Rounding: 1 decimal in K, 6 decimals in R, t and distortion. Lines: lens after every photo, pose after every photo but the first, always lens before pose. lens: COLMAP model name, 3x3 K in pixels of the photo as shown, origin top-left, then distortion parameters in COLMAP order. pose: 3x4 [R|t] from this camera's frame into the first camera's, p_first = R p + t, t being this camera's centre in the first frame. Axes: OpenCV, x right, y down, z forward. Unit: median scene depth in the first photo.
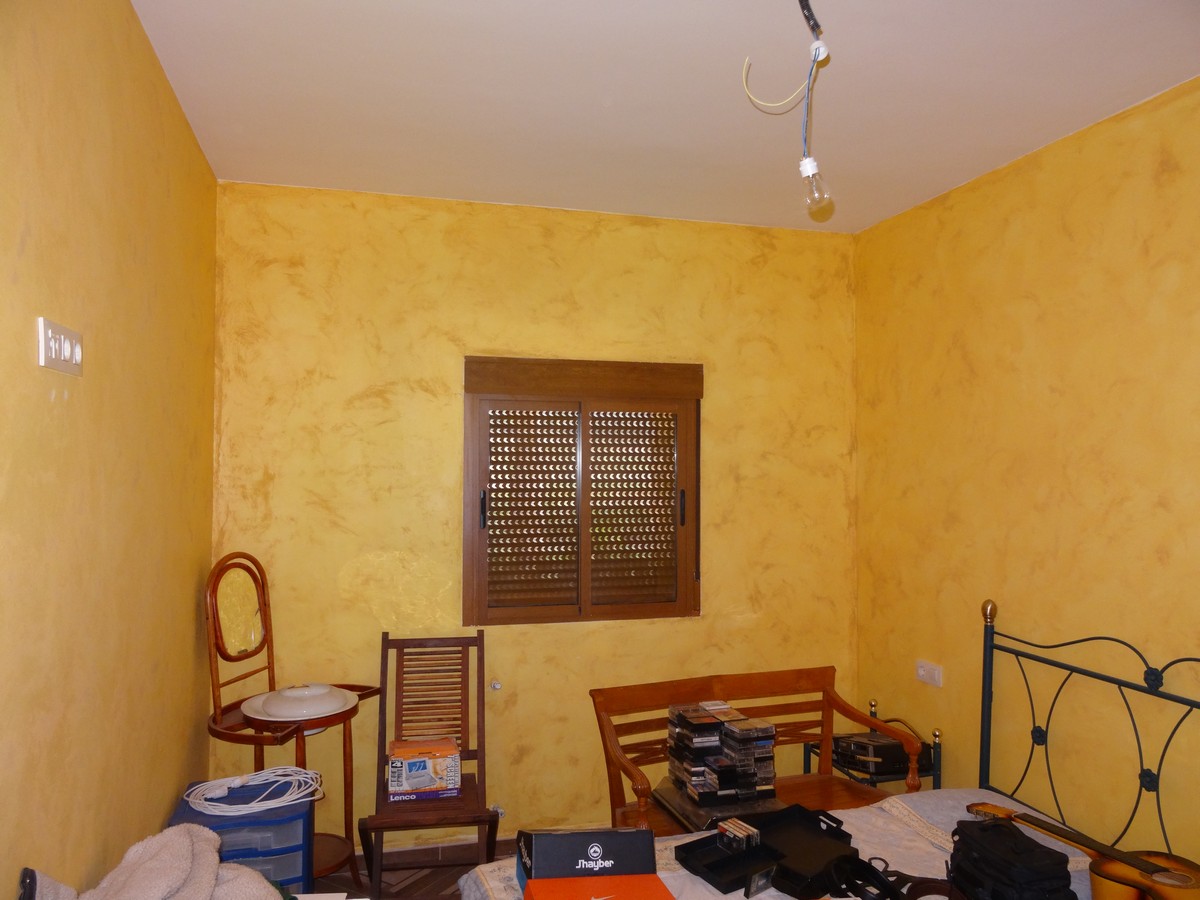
lens RADIAL K [[857.8, 0, 601.2], [0, 857.8, 448.2], [0, 0, 1]] dist [0.002545, -0.006252]
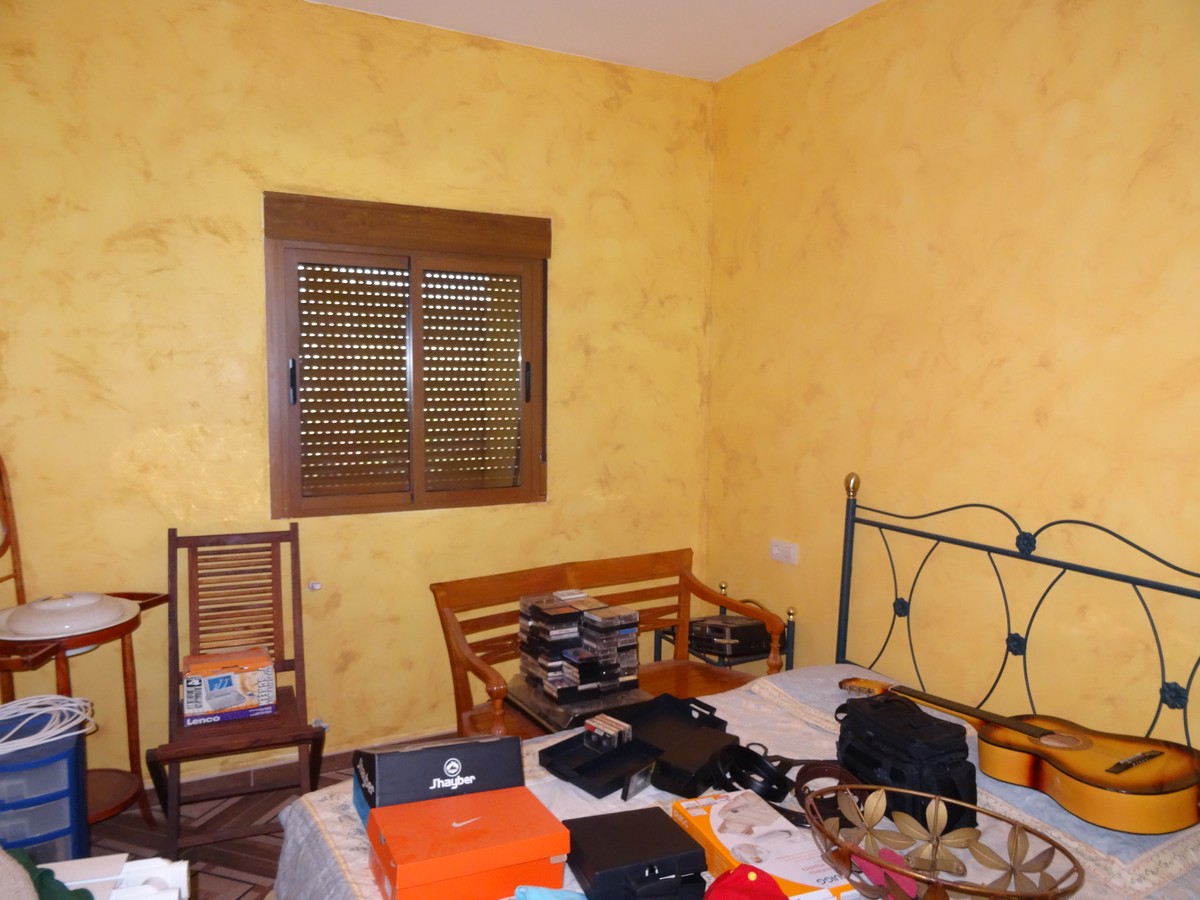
lens RADIAL K [[857.8, 0, 600.1], [0, 857.8, 448.6], [0, 0, 1]] dist [0.002545, -0.006252]
pose [[0.976710, -0.013495, 0.214140, -0.026183], [-0.010570, 0.993782, 0.110839, 0.042766], [-0.214304, -0.110521, 0.970494, 0.122301]]
